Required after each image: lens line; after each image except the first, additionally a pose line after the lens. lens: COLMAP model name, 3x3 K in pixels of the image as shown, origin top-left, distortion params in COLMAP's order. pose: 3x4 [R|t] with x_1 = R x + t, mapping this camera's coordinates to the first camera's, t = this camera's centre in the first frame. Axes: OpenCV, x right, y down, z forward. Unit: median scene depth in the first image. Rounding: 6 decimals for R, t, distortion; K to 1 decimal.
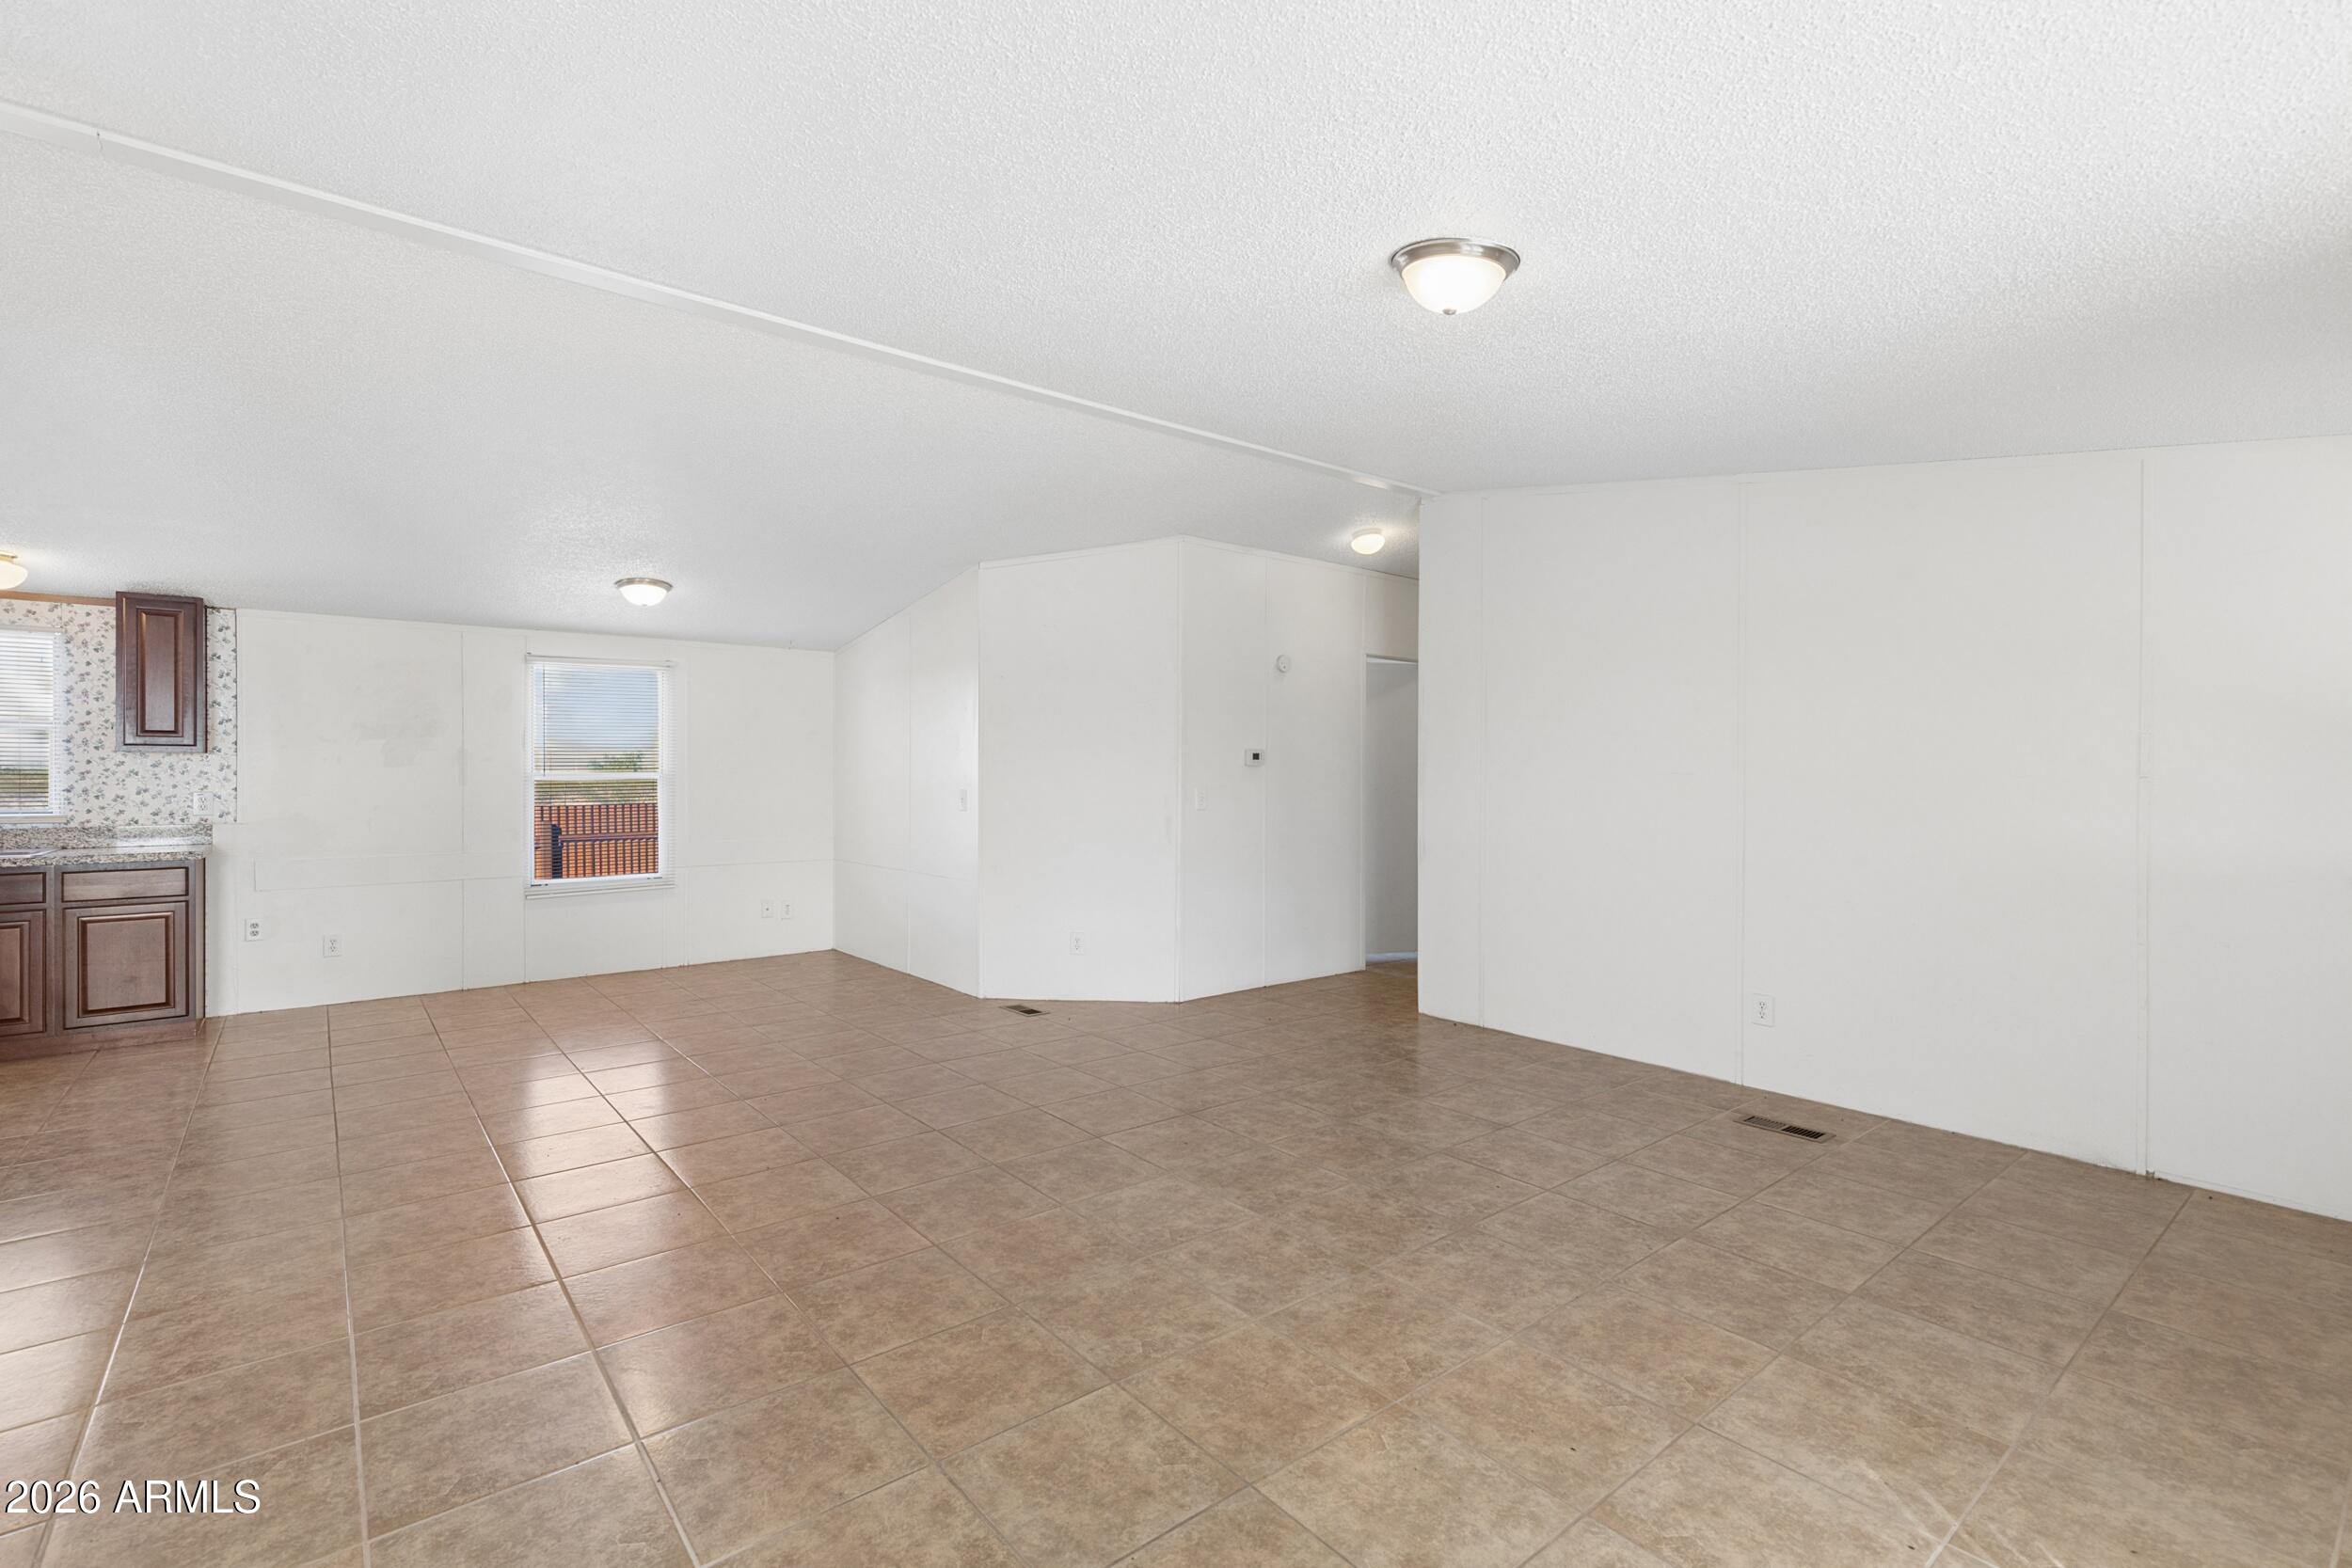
lens RADIAL K [[1067.0, 0, 1166.9], [0, 1067.0, 775.4], [0, 0, 1]] dist [0.008242, 0.000041]
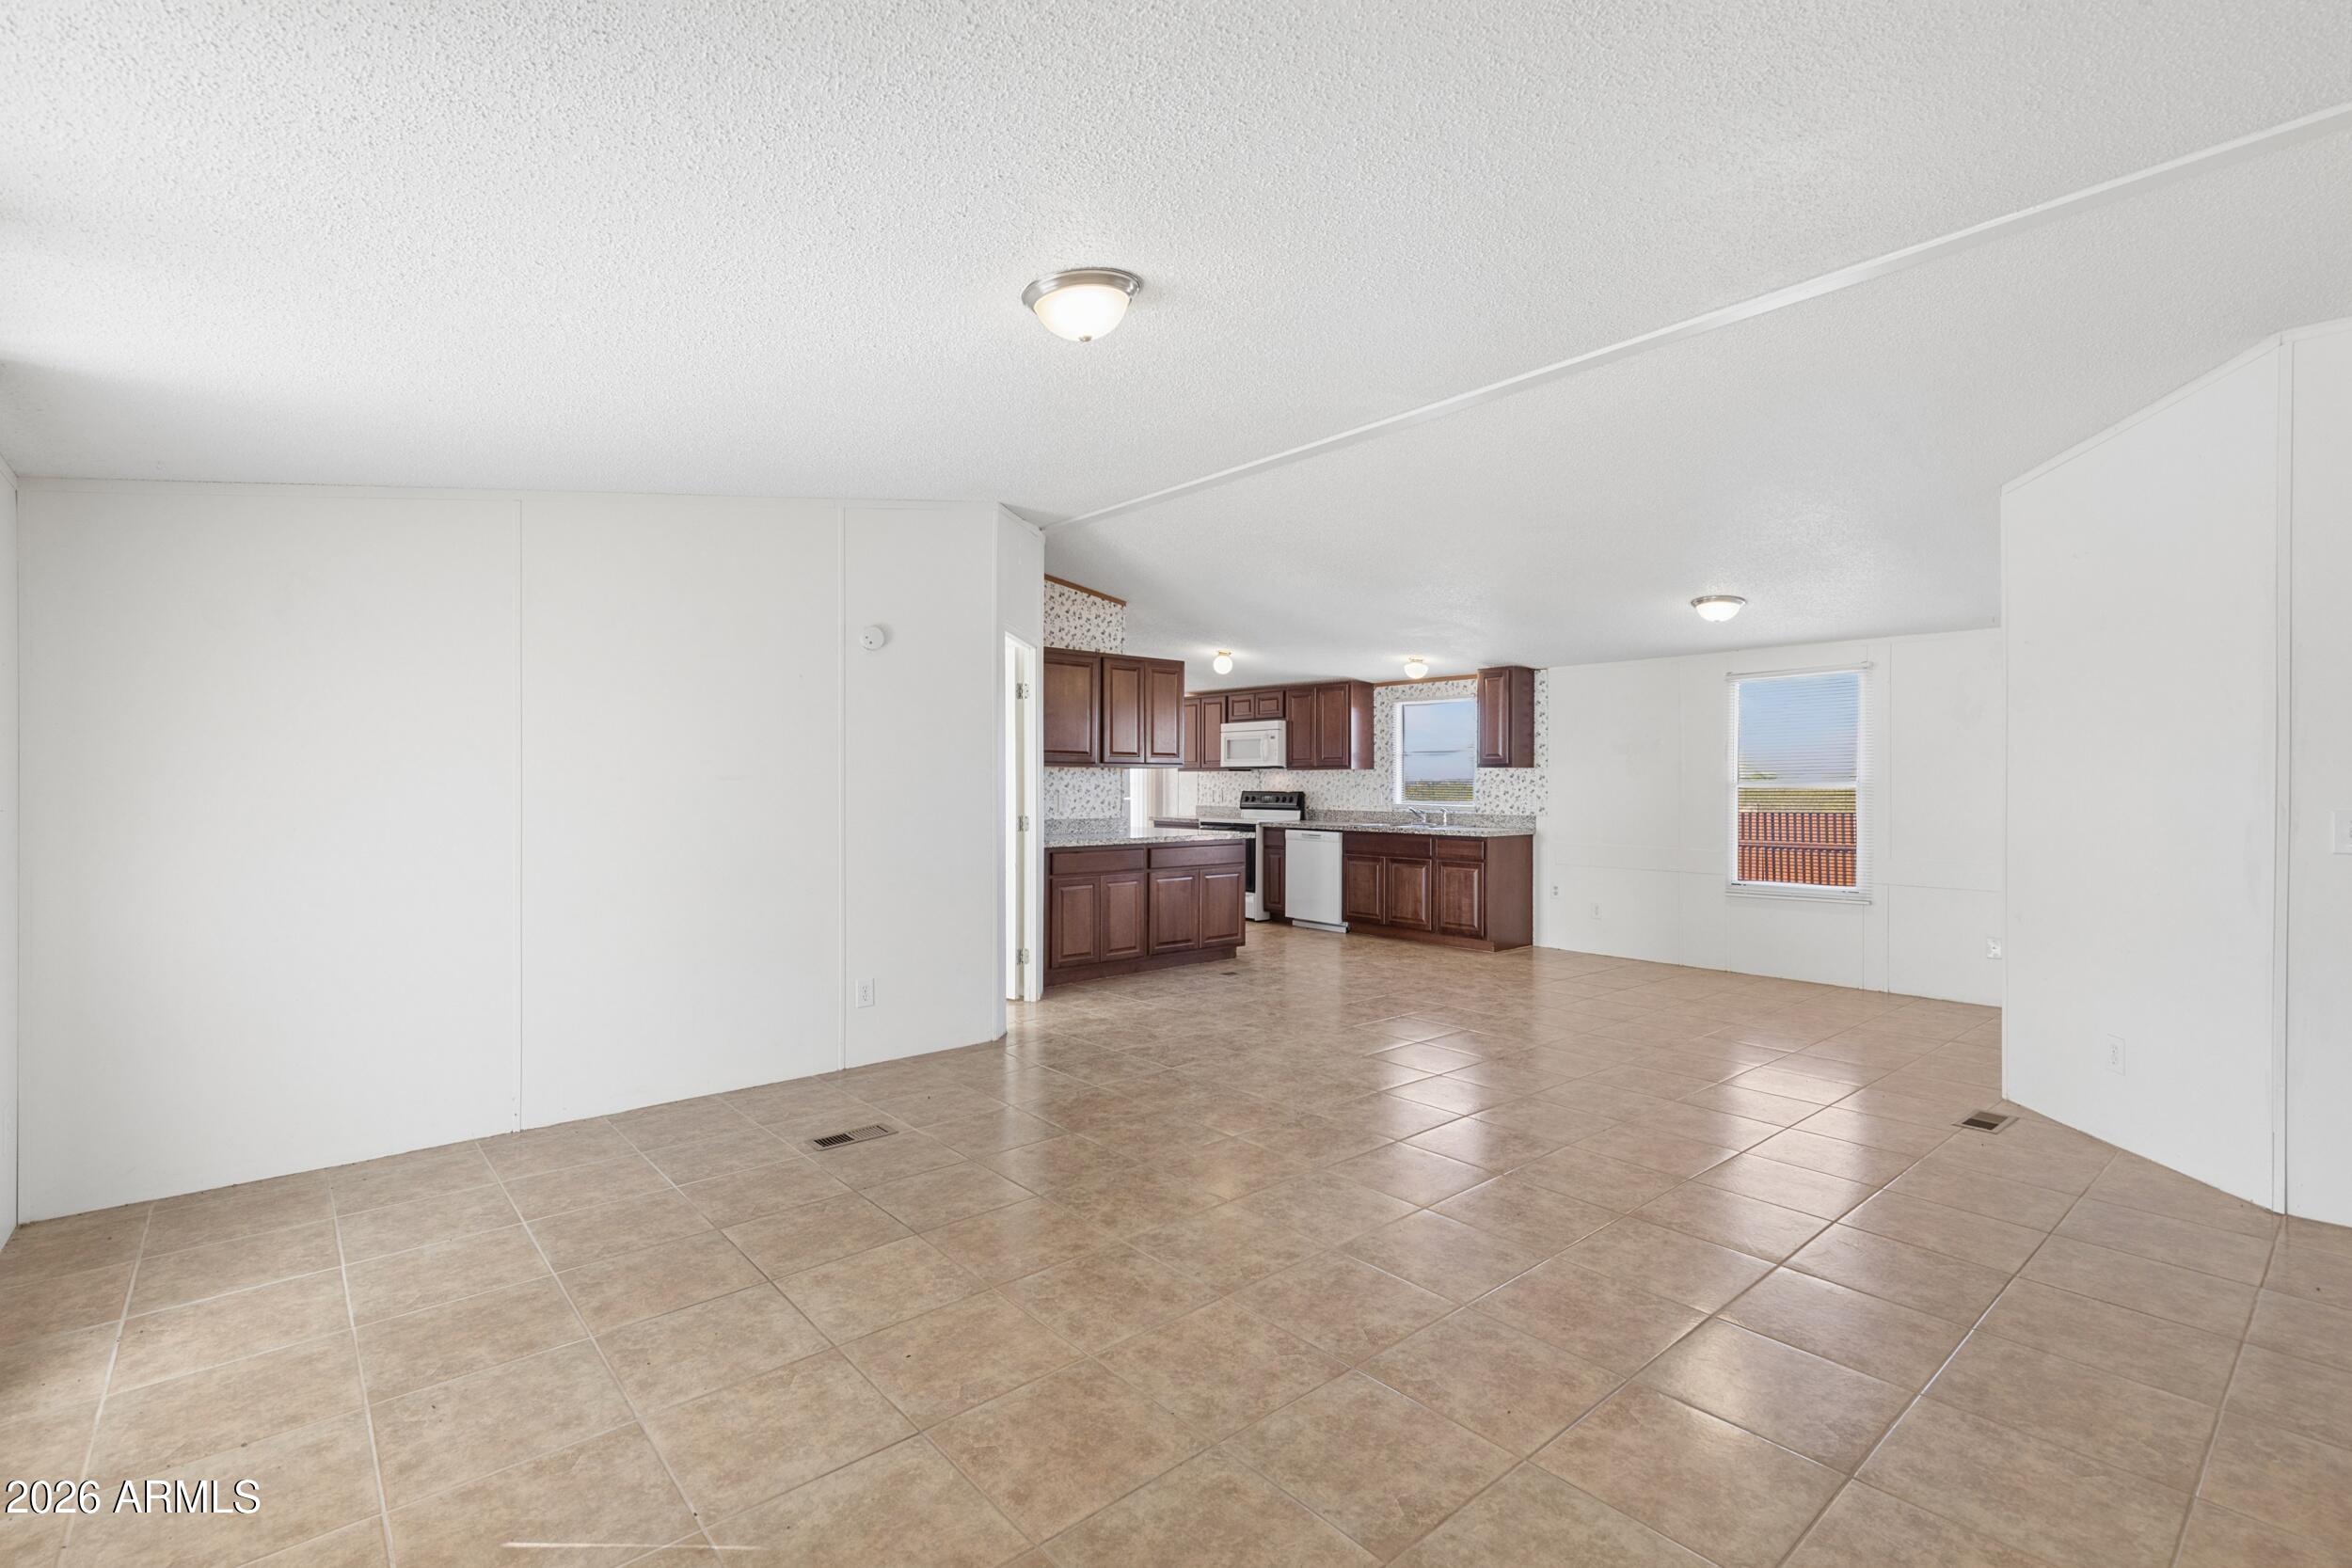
lens RADIAL K [[1058.3, 0, 1166.8], [0, 1058.3, 787.2], [0, 0, 1]] dist [0.010152, -0.000024]
pose [[0.026954, 0.006505, -0.999615, 0.849642], [-0.004158, 0.999971, 0.006396, -0.001769], [0.999628, 0.003984, 0.026981, 0.686808]]
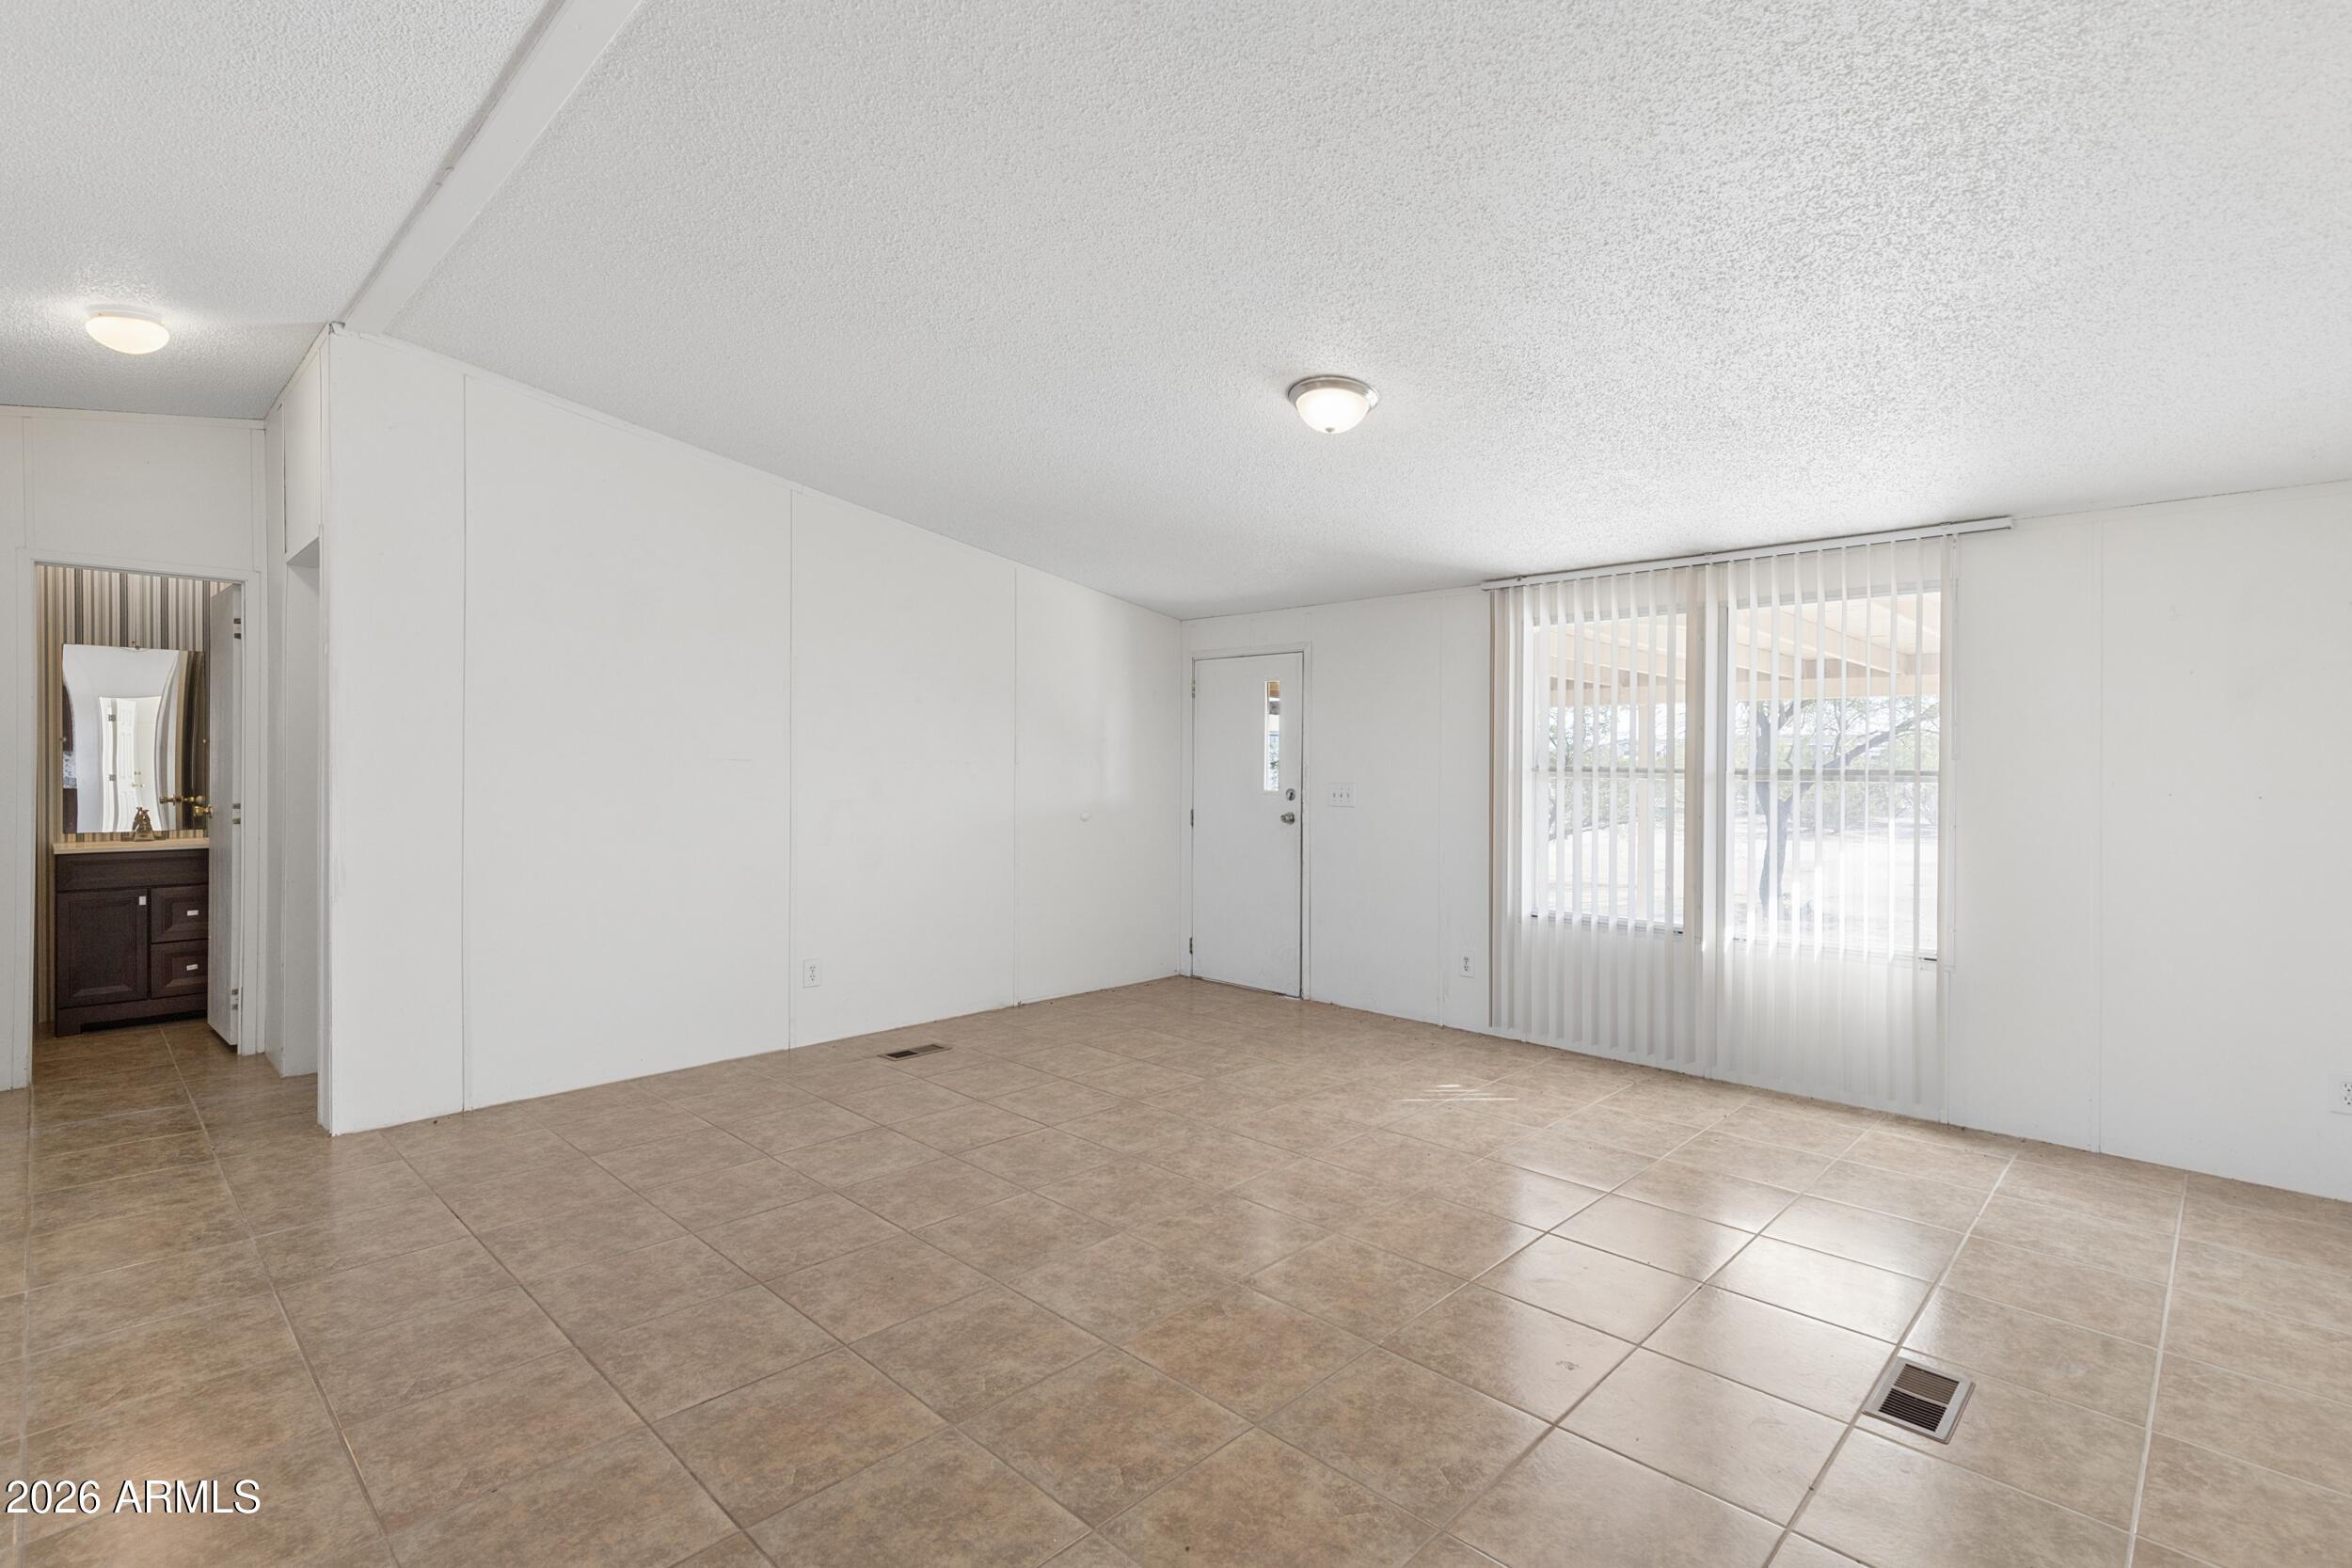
lens RADIAL K [[1098.2, 0, 1187.9], [0, 1098.2, 770.7], [0, 0, 1]] dist [0.010642, -0.000408]
pose [[-0.127571, -0.010831, 0.991770, -0.732122], [-0.003150, 0.999940, 0.010515, -0.005779], [-0.991824, -0.001783, -0.127597, 0.888485]]
